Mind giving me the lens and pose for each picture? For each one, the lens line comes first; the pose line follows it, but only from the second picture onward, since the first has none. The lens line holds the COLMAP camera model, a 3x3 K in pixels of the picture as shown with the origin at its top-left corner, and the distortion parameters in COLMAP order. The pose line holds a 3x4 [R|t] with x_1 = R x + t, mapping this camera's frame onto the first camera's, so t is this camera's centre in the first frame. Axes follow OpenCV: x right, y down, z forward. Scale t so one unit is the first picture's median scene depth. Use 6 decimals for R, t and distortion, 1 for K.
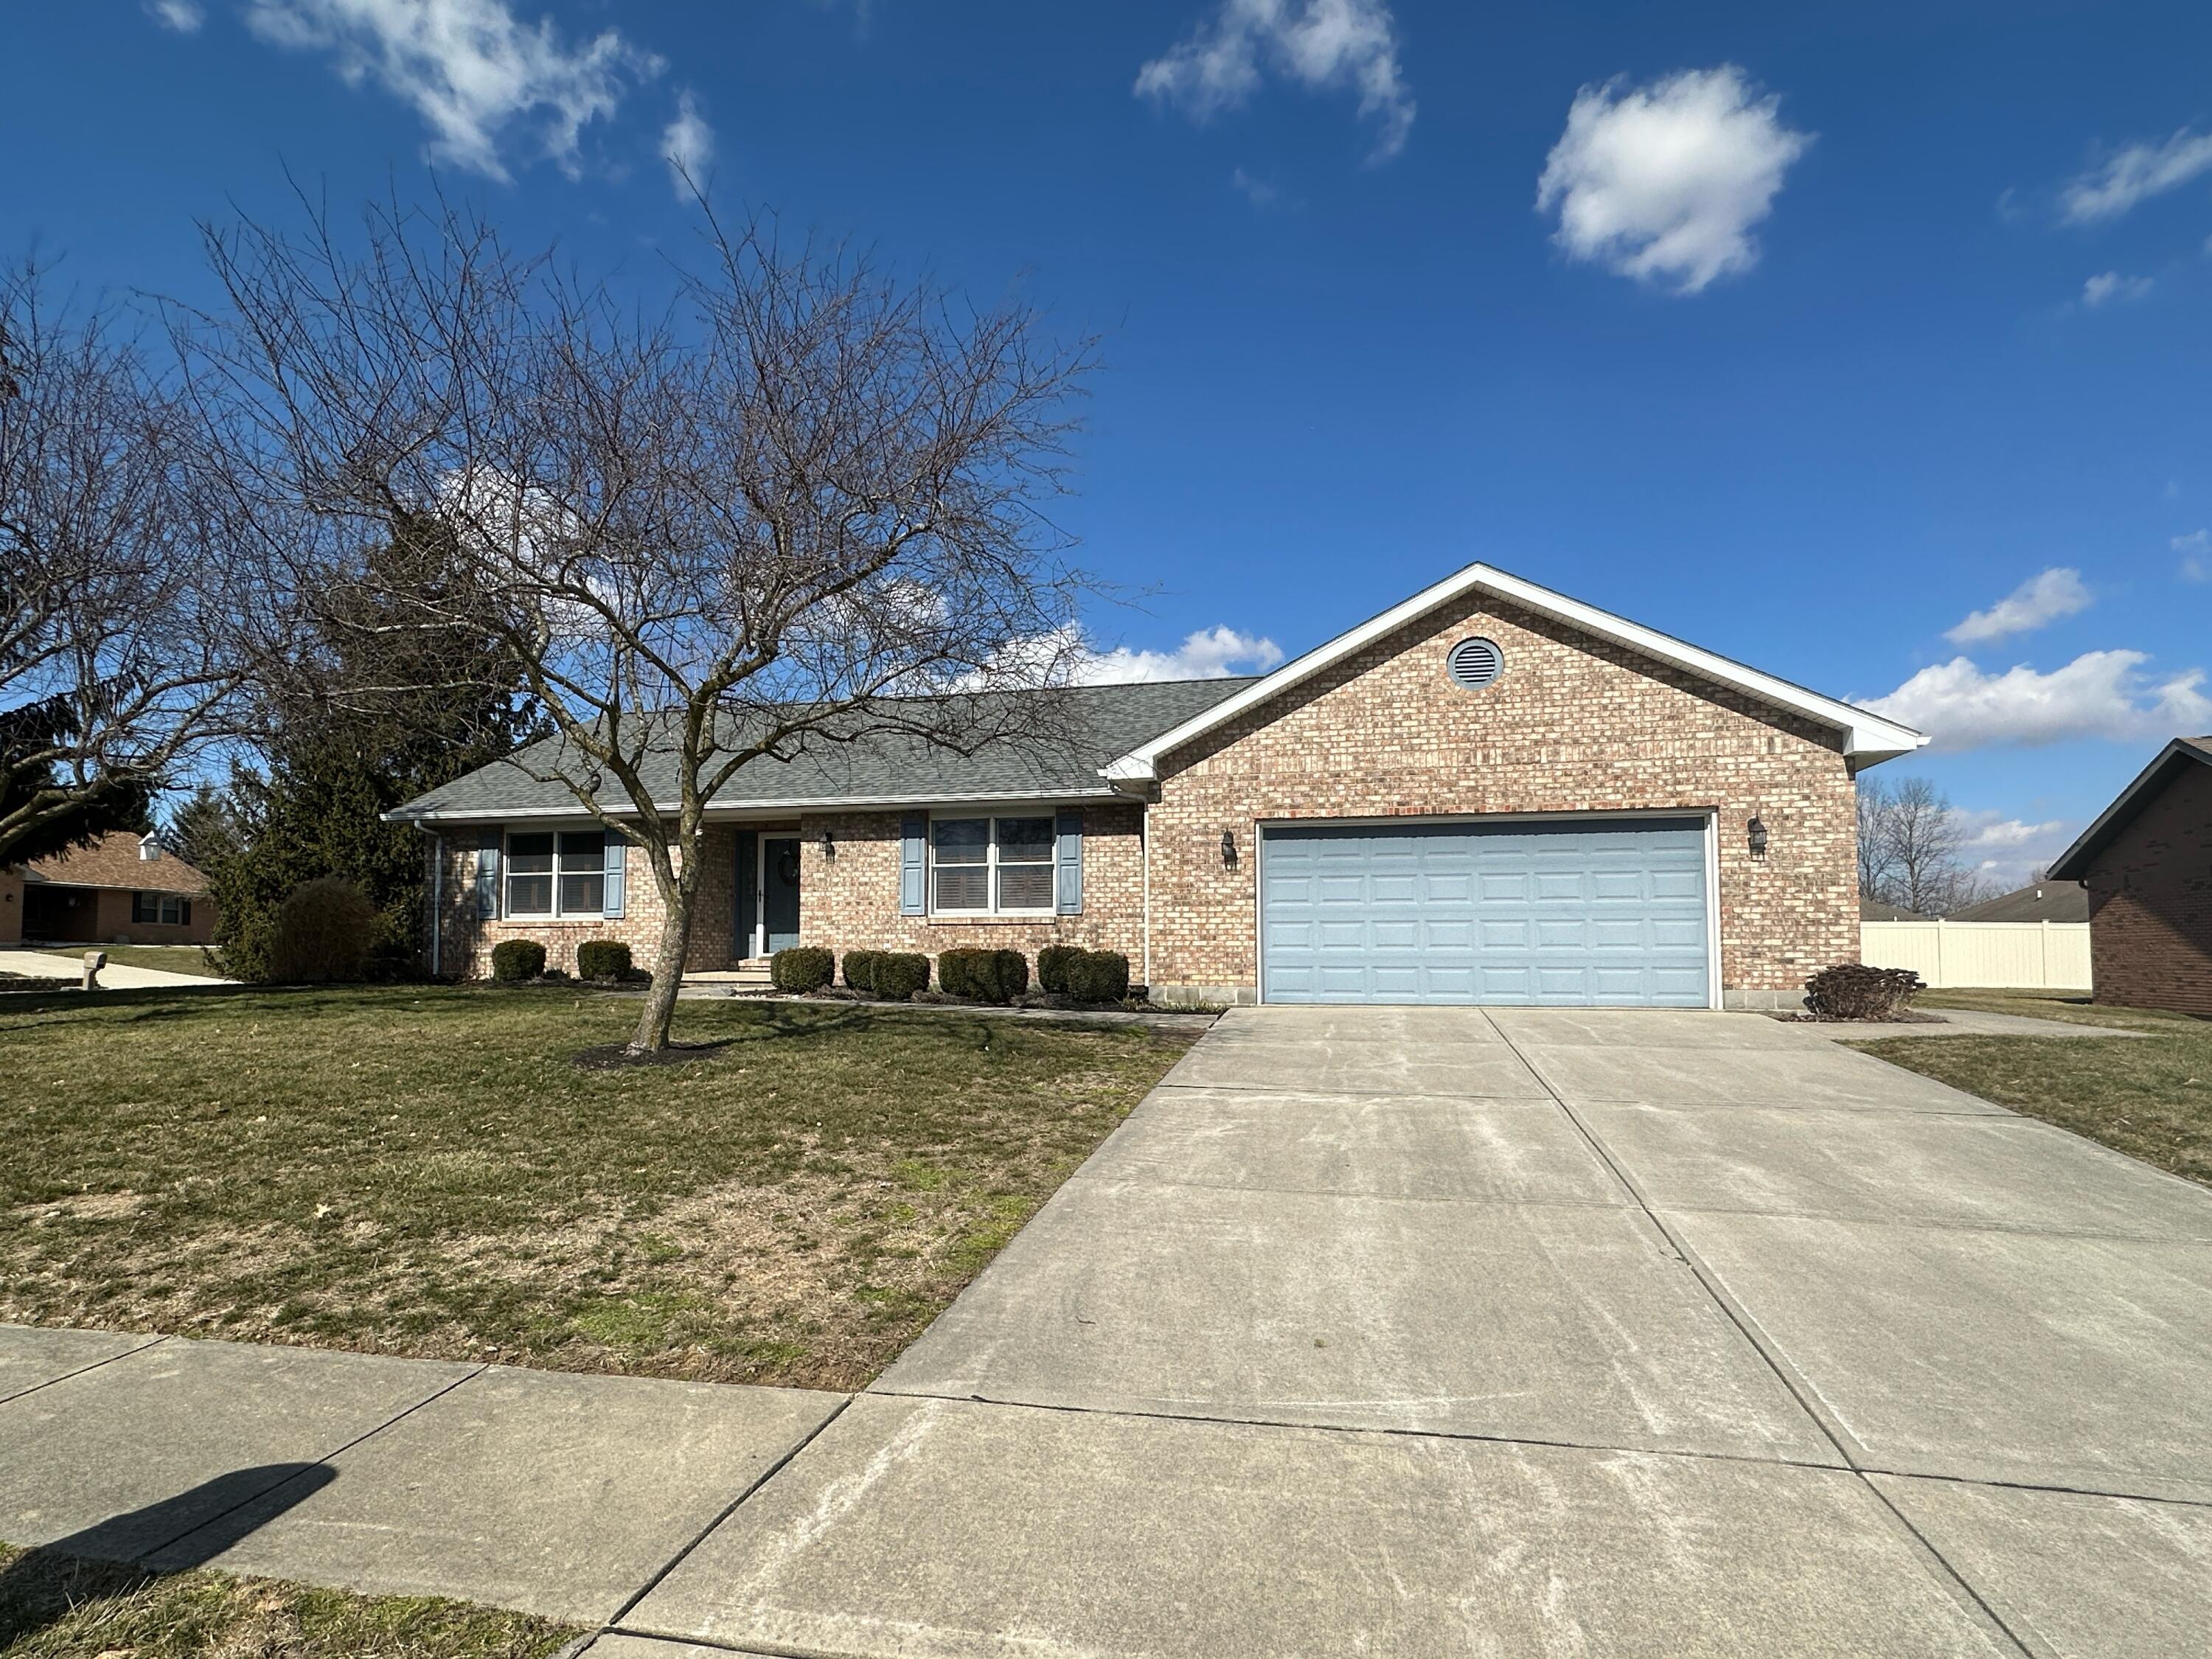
lens RADIAL K [[1155.2, 0, 1106.0], [0, 1155.2, 829.5], [0, 0, 1]] dist [0.002871, 0.000111]
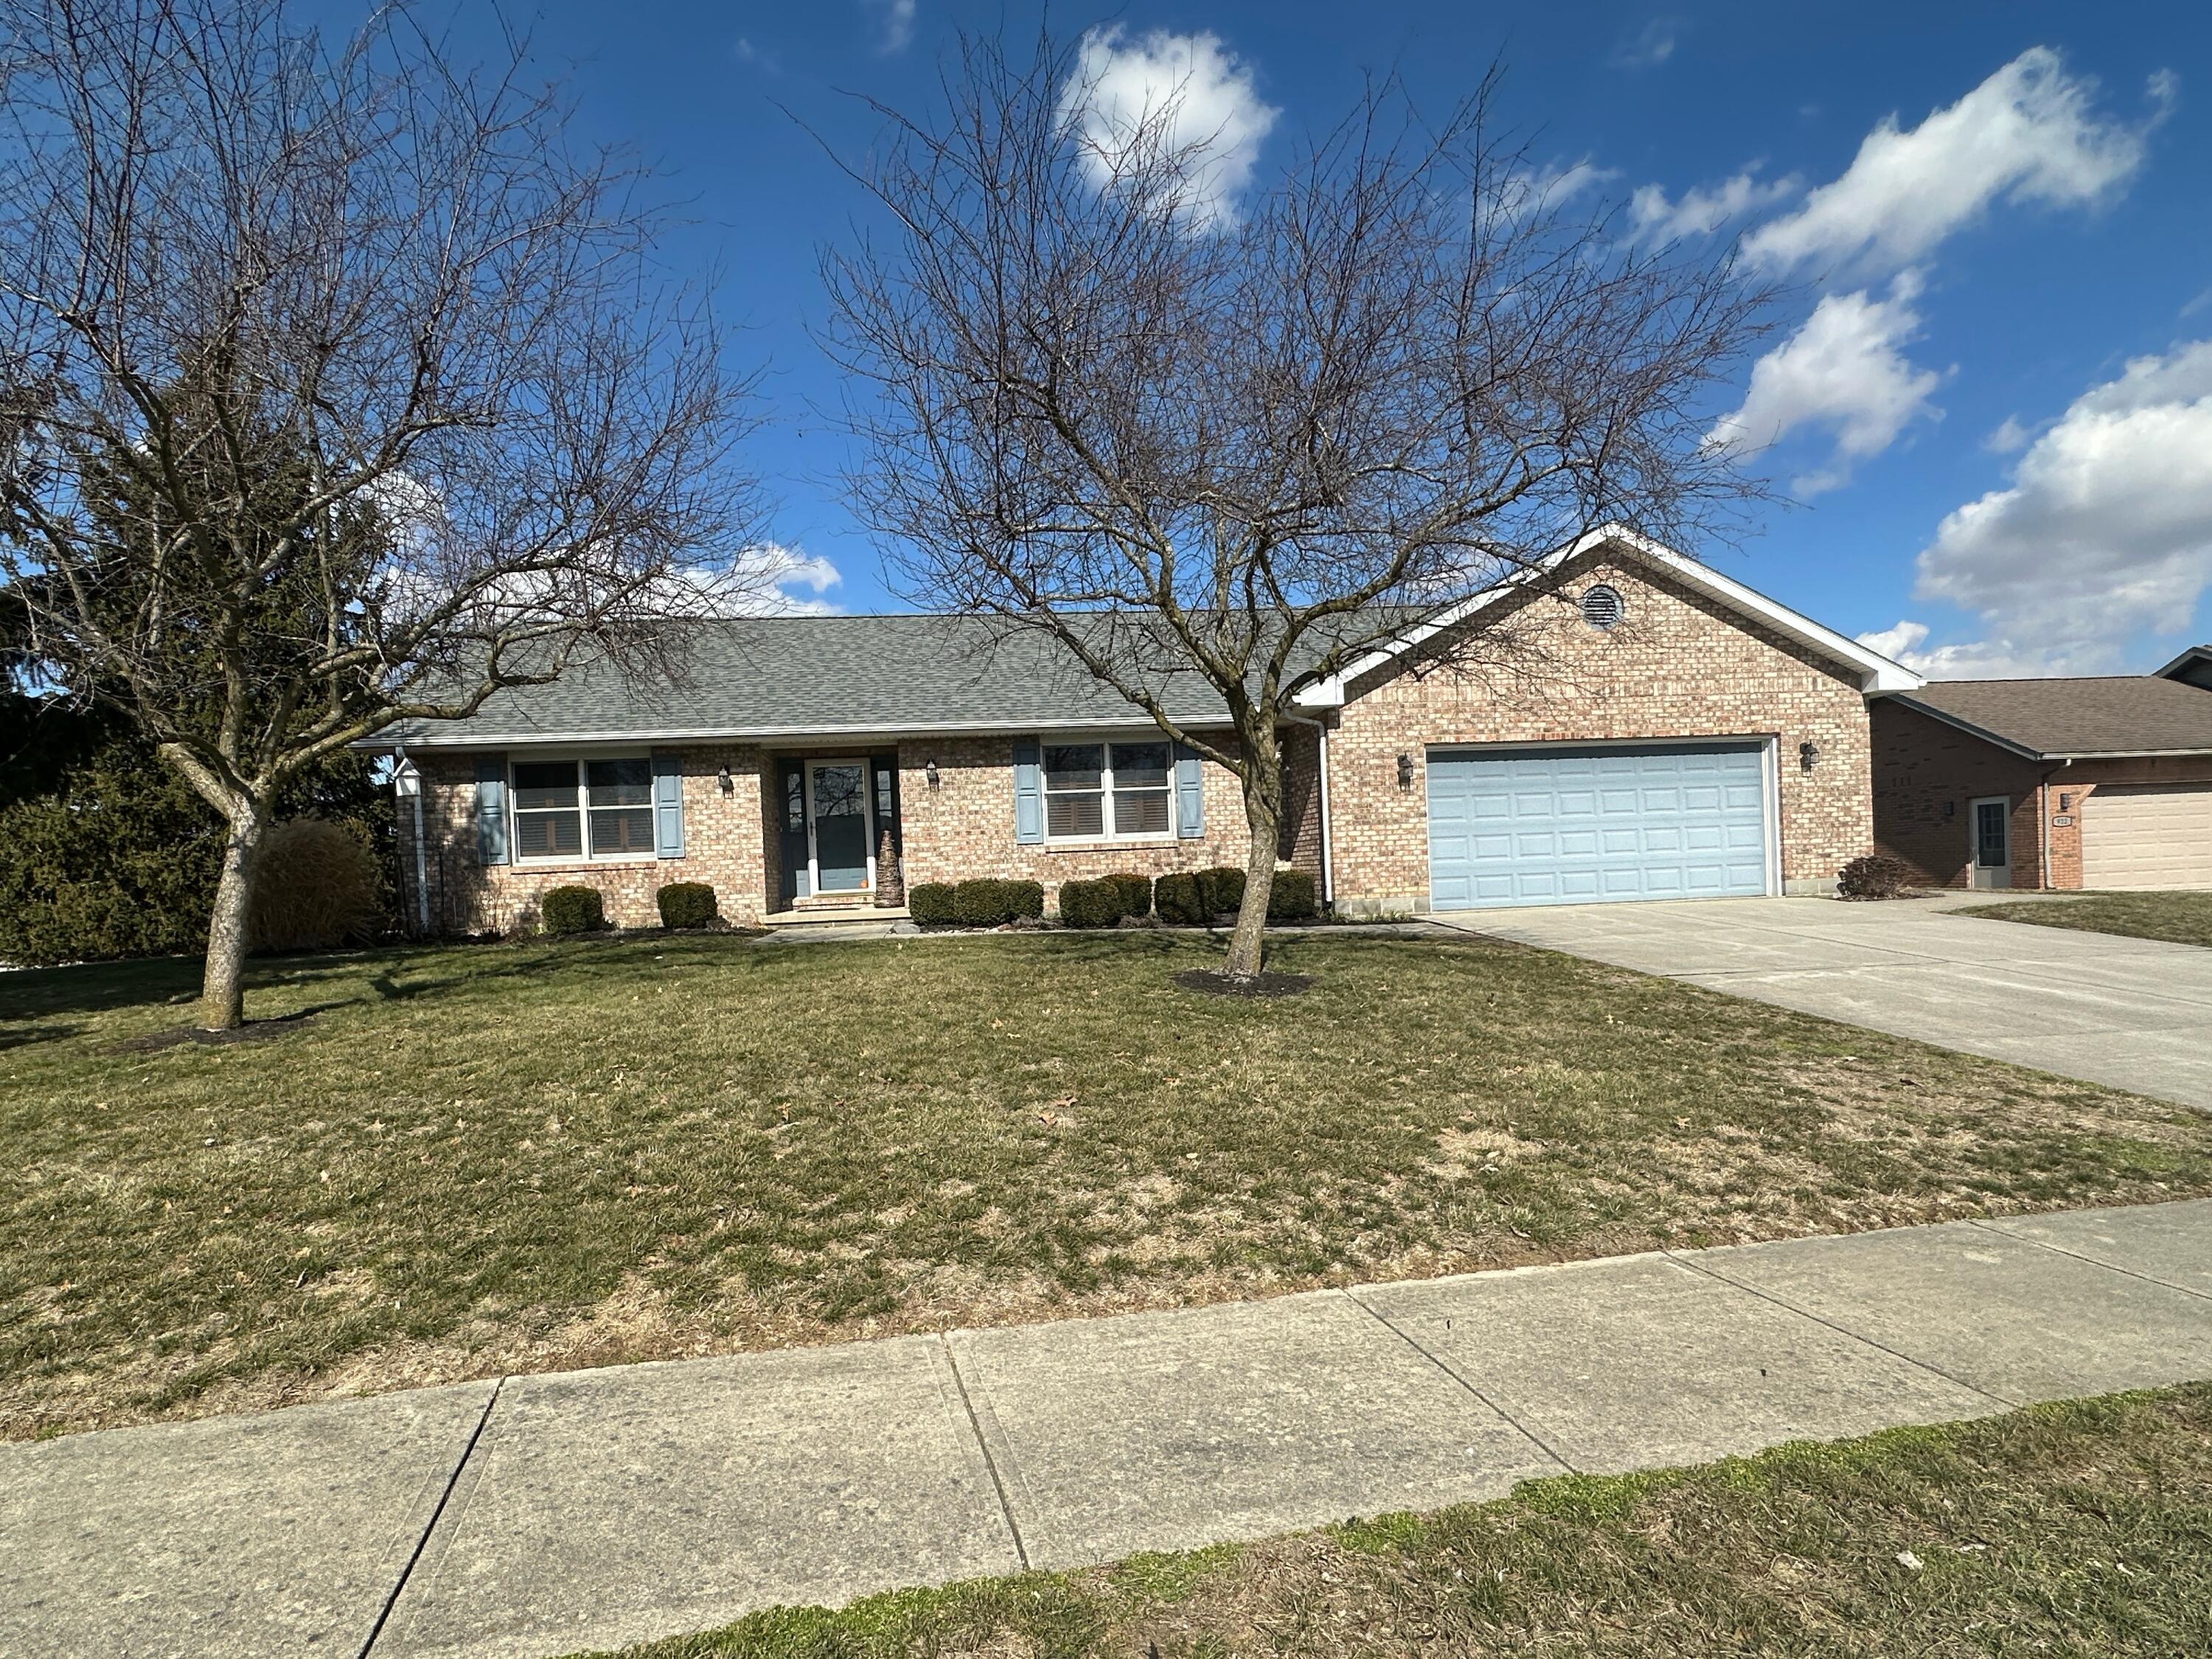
lens RADIAL K [[1155.2, 0, 1106.0], [0, 1155.2, 829.5], [0, 0, 1]] dist [0.002871, 0.000111]
pose [[0.939634, -0.025124, 0.341257, -0.526343], [0.004716, 0.998157, 0.060499, 0.004427], [-0.342148, -0.055238, 0.938021, 0.074016]]
